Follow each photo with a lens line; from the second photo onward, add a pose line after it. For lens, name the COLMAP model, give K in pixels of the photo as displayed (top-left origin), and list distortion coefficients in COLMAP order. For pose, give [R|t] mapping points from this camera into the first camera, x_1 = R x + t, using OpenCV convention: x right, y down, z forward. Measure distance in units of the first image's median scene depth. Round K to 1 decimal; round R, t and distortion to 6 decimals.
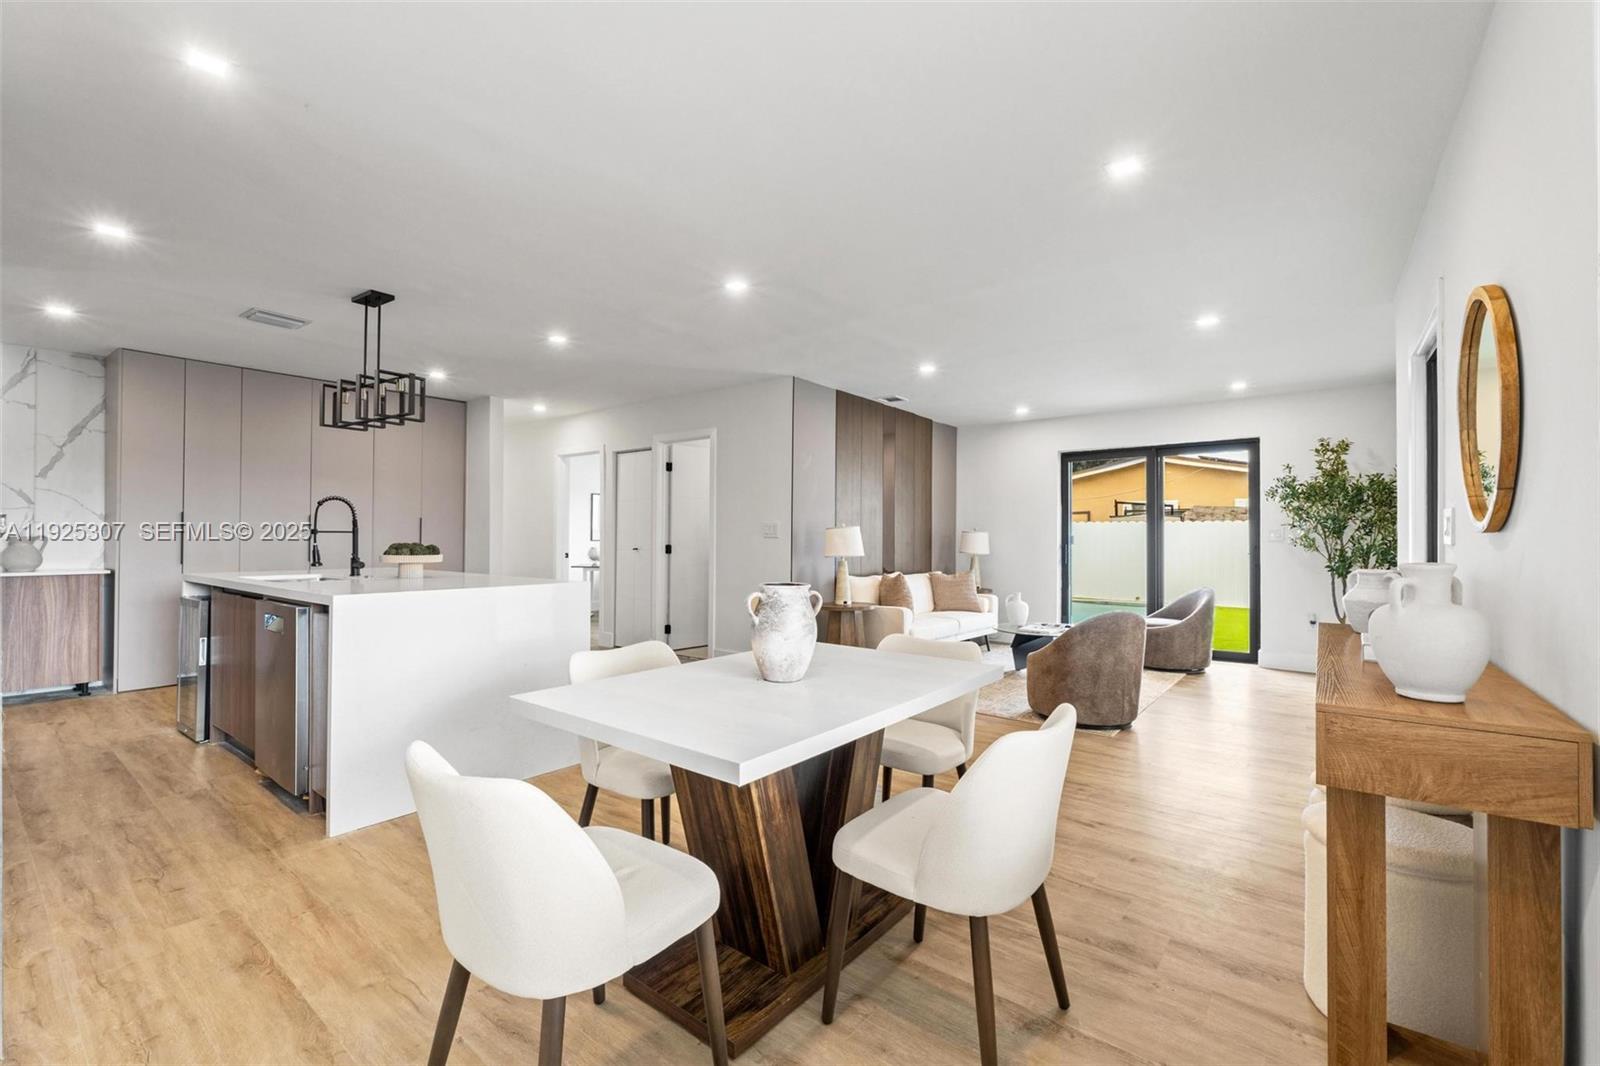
lens RADIAL K [[682.8, 0, 800.0], [0, 682.8, 533.0], [0, 0, 1]] dist [-0.014190, -0.000074]
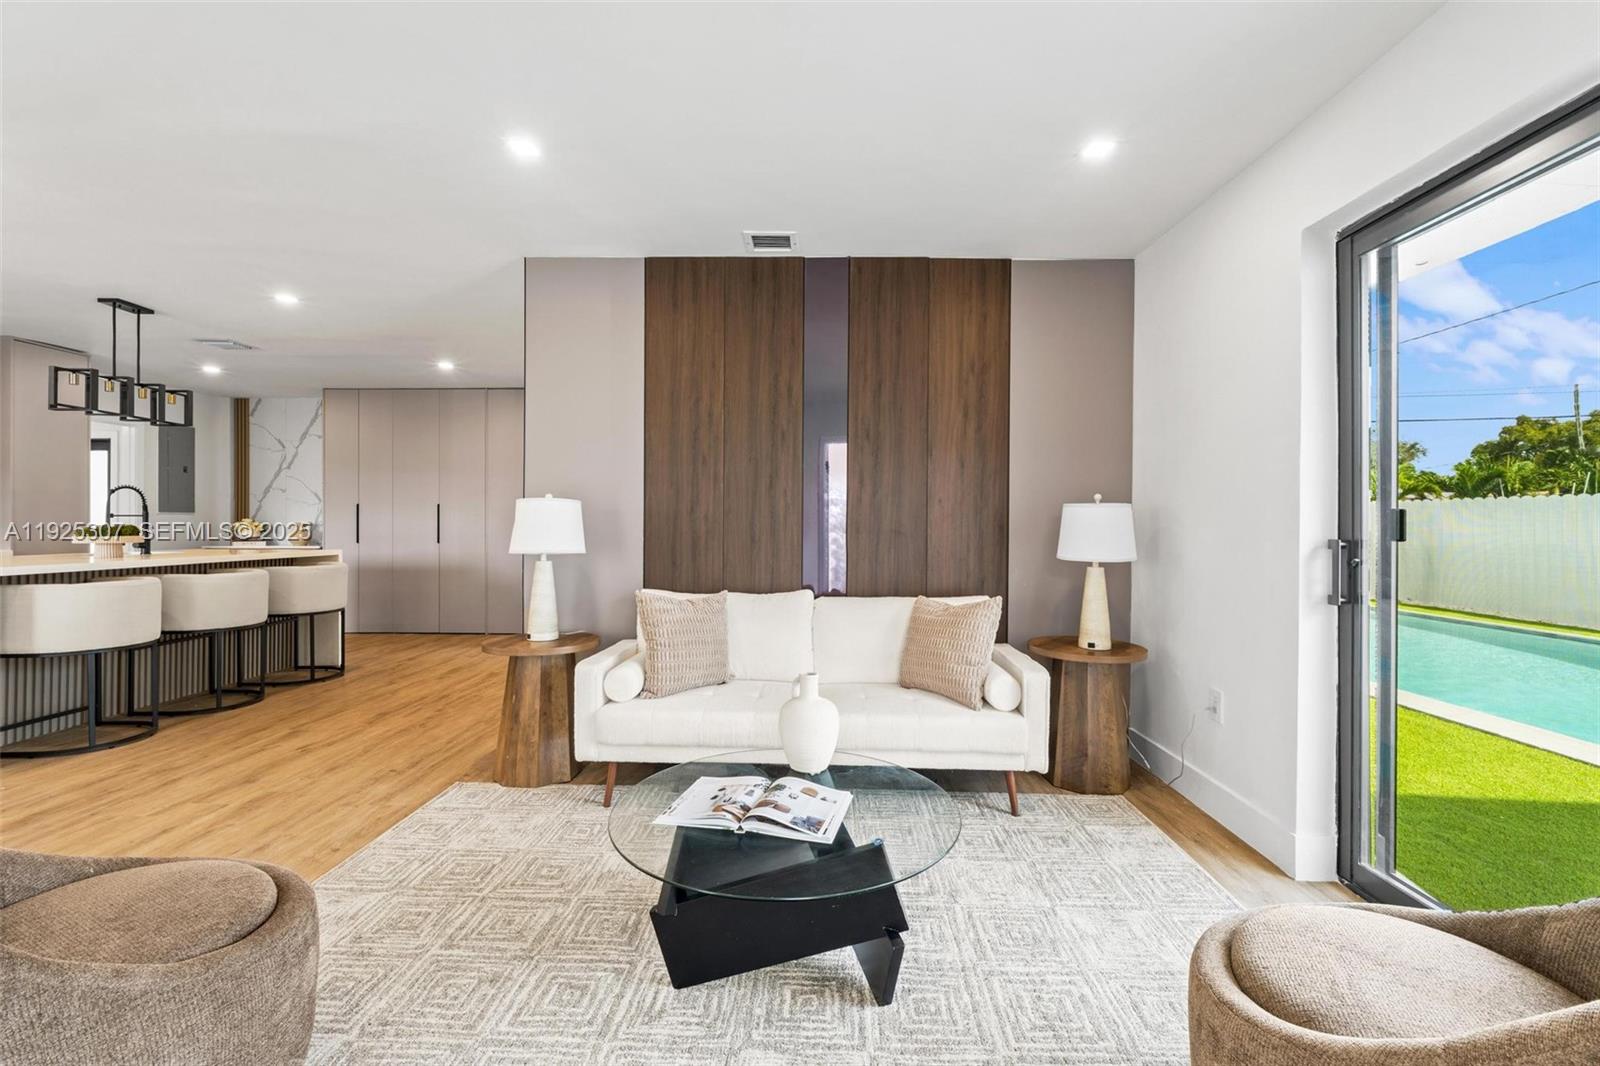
lens RADIAL K [[682.8, 0, 800.0], [0, 682.8, 533.0], [0, 0, 1]] dist [-0.014190, -0.000074]
pose [[0.564457, 0.013567, -0.825351, 0.586043], [0.004657, 0.999797, 0.019620, 0.007233], [0.825450, -0.014918, 0.564279, 0.761721]]
